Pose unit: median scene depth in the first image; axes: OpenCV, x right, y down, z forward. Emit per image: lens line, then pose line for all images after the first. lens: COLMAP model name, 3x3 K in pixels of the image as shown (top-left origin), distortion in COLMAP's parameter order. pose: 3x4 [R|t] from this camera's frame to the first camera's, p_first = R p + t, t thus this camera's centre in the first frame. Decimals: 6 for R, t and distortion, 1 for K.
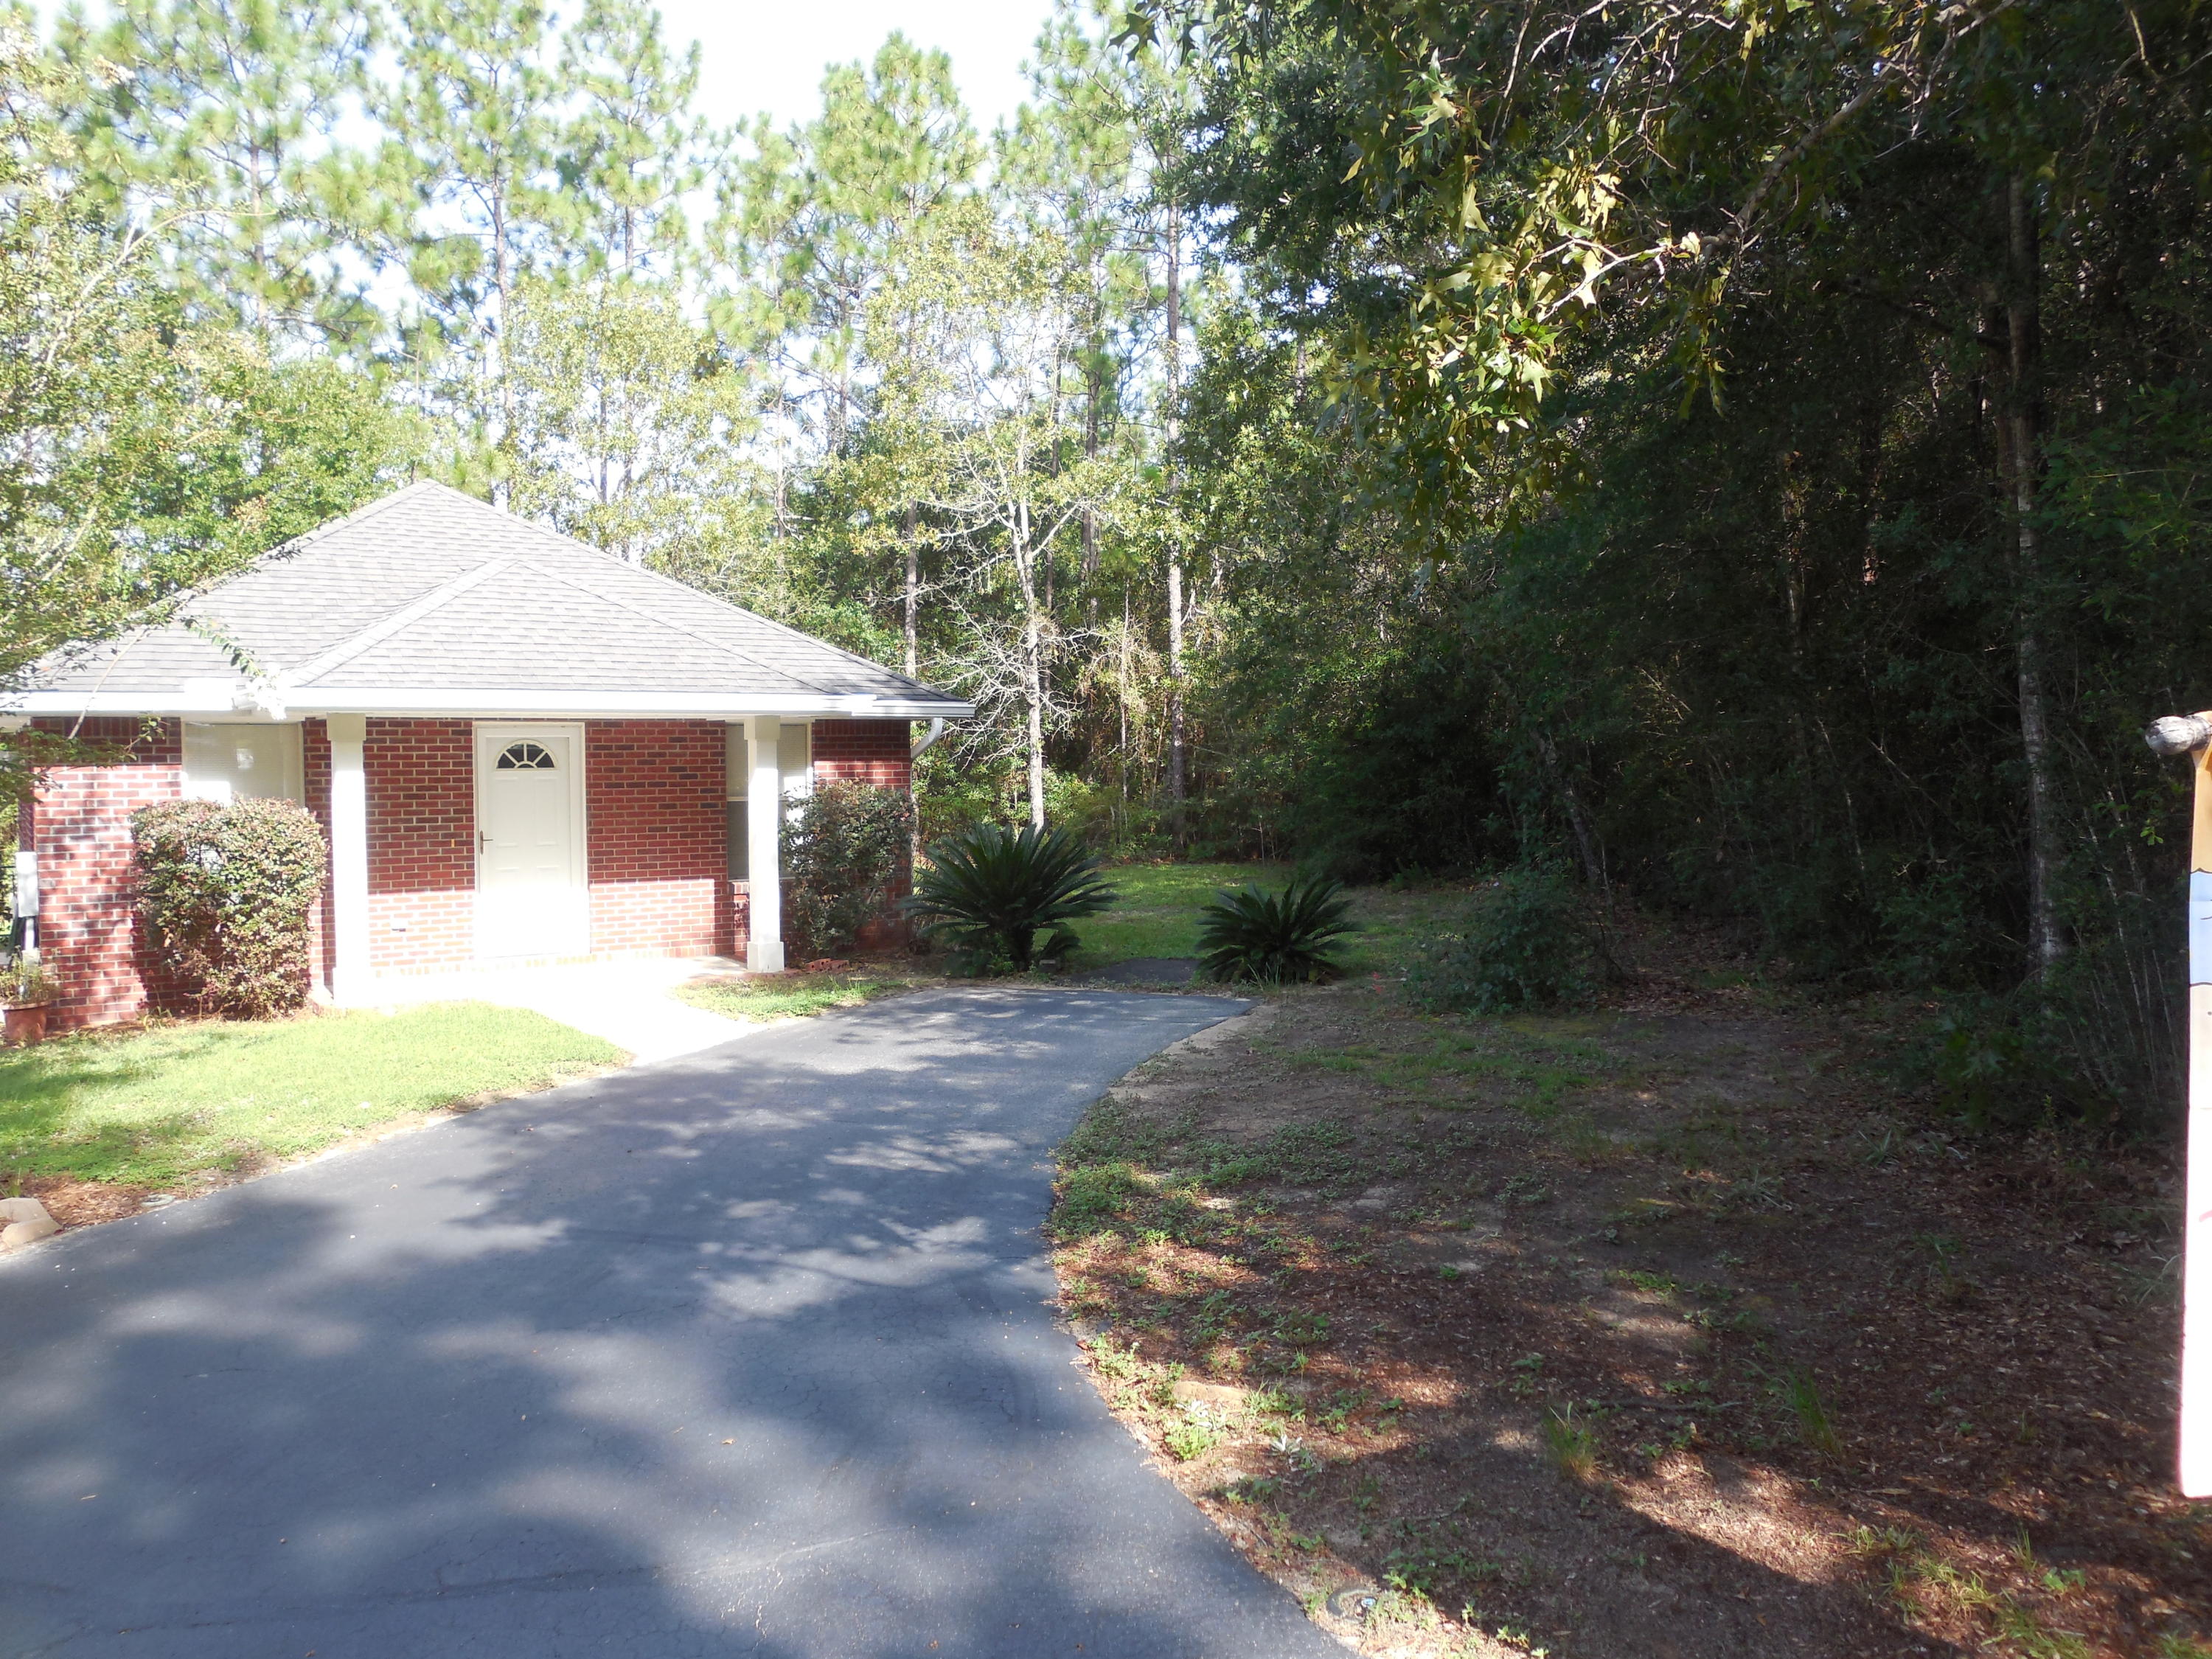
lens RADIAL K [[1677.8, 0, 1090.7], [0, 1677.8, 812.1], [0, 0, 1]] dist [-0.075478, 0.042746]
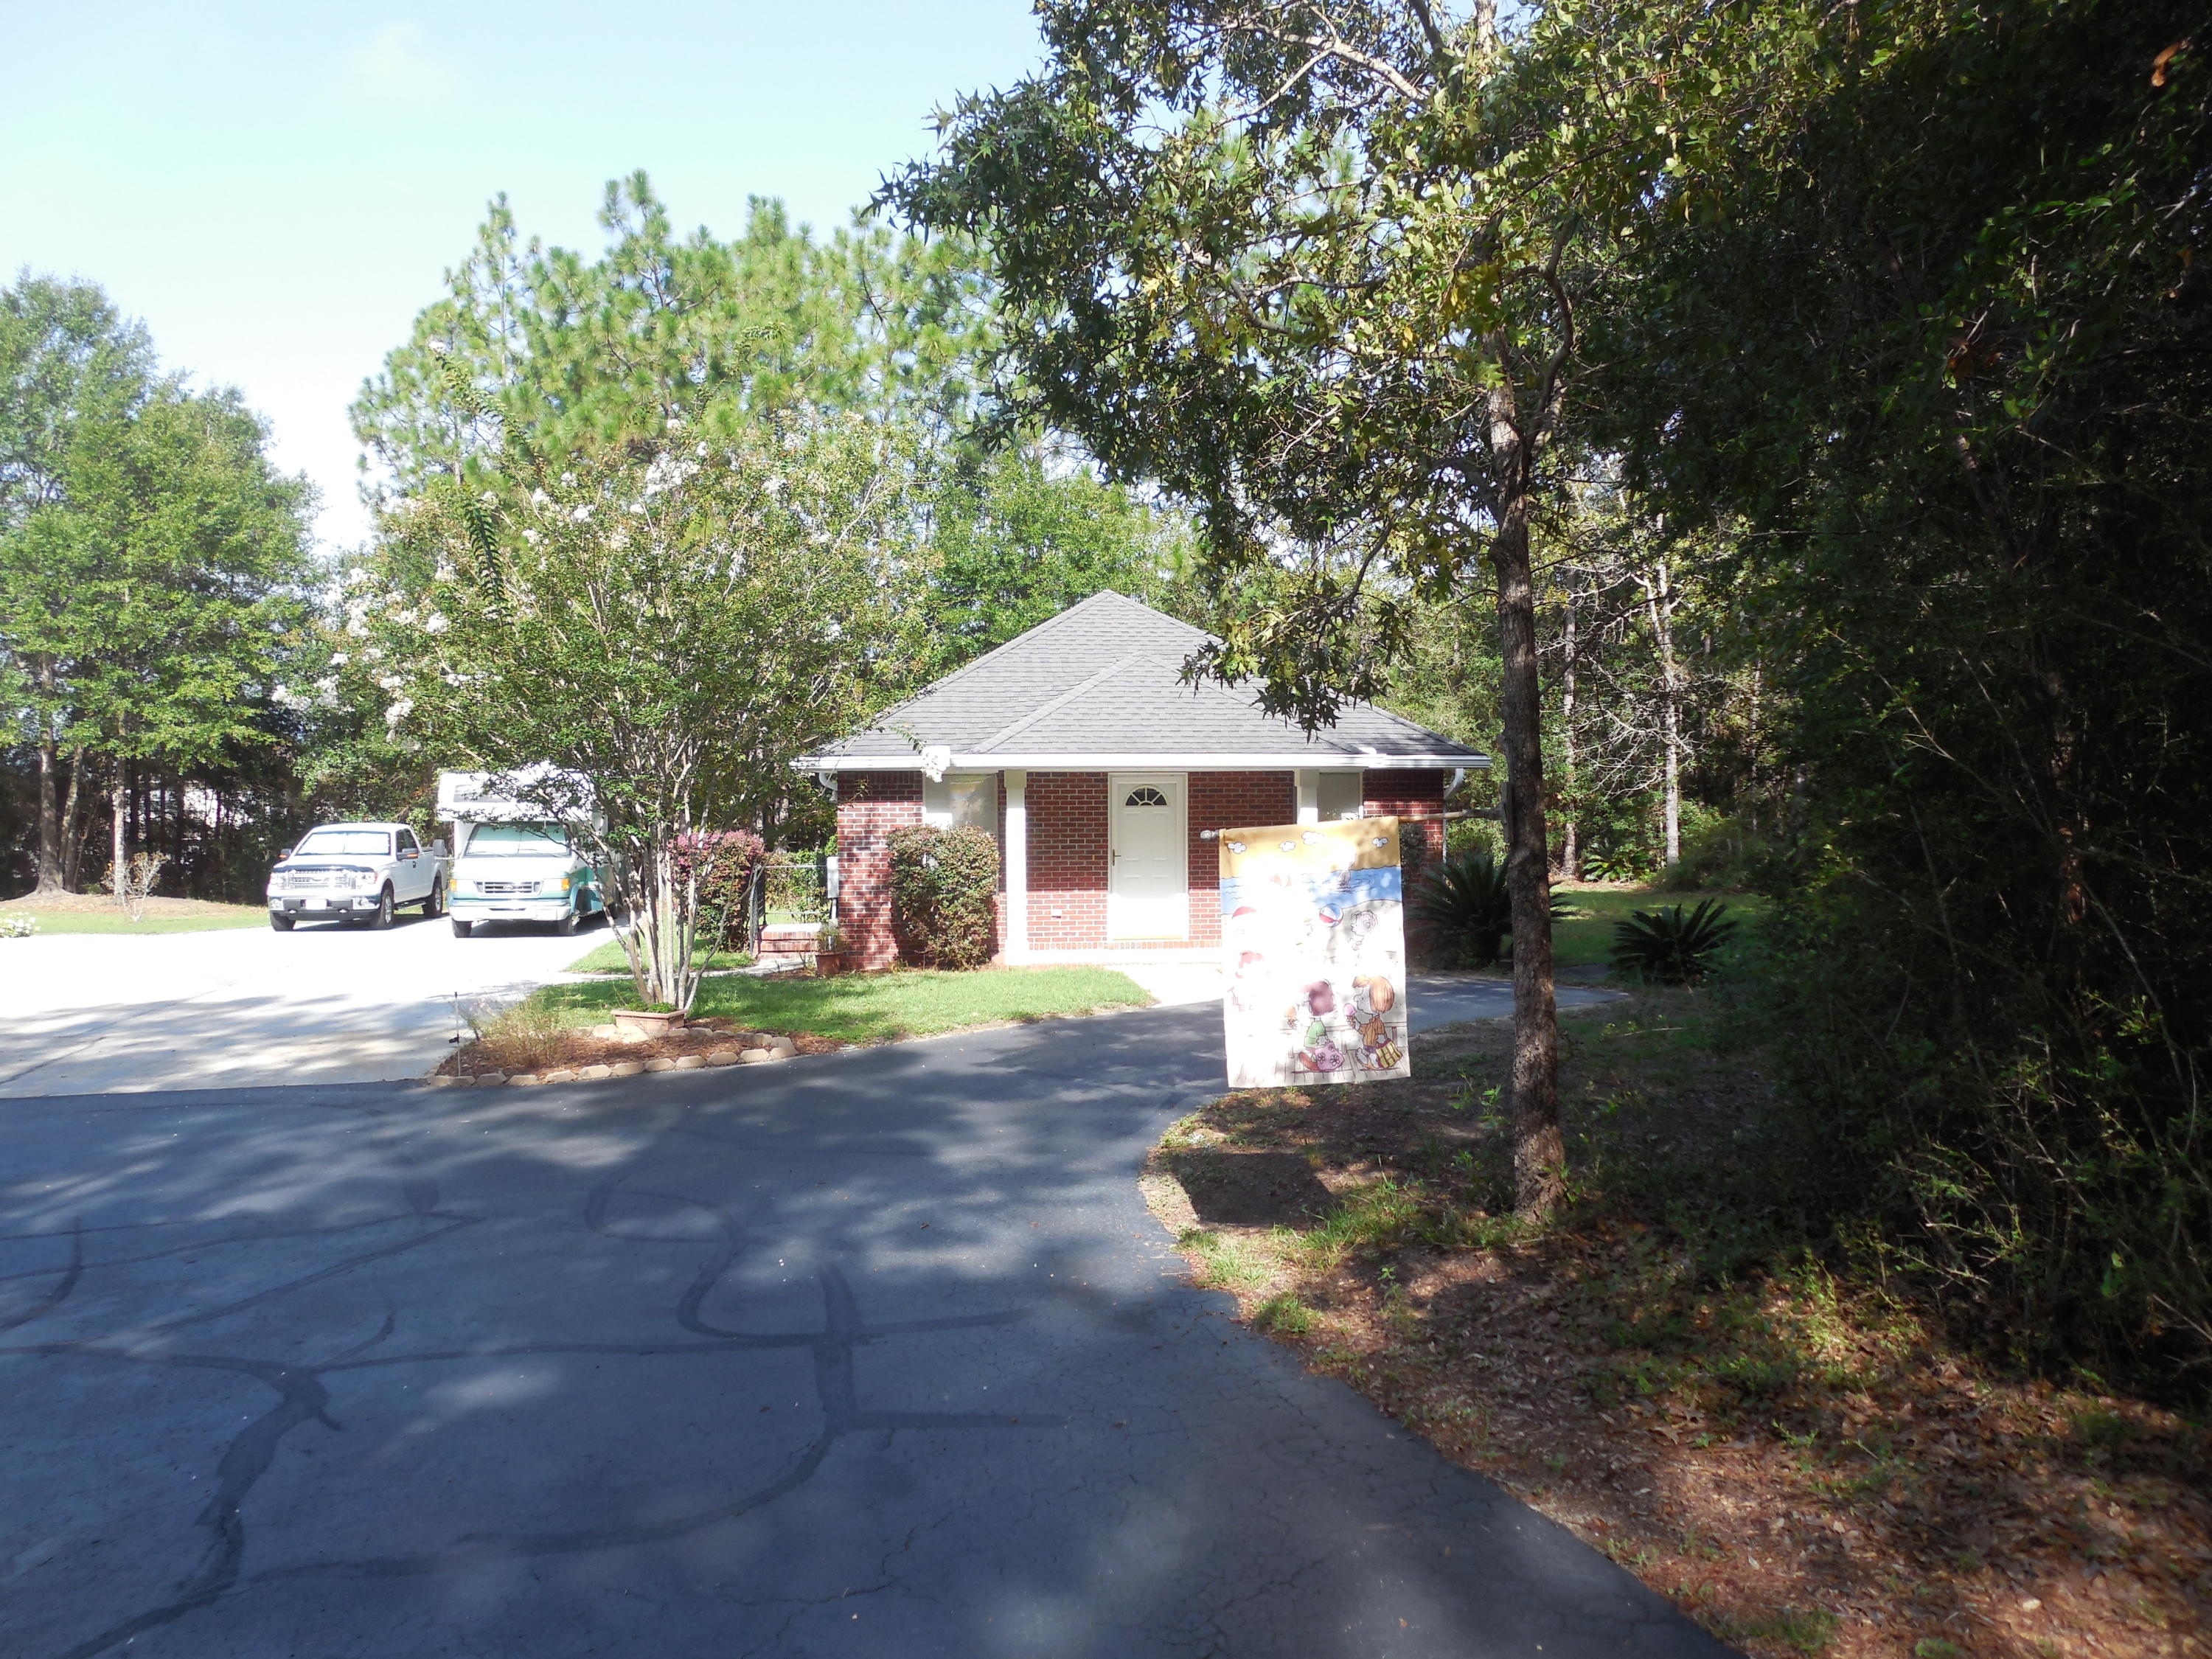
lens RADIAL K [[1677.8, 0, 1102.8], [0, 1677.8, 815.7], [0, 0, 1]] dist [-0.075478, 0.042746]
pose [[0.891323, 0.014641, -0.453132, 0.296496], [-0.019188, 0.999801, -0.005439, -0.010573], [0.452962, 0.013542, 0.891427, -0.305182]]
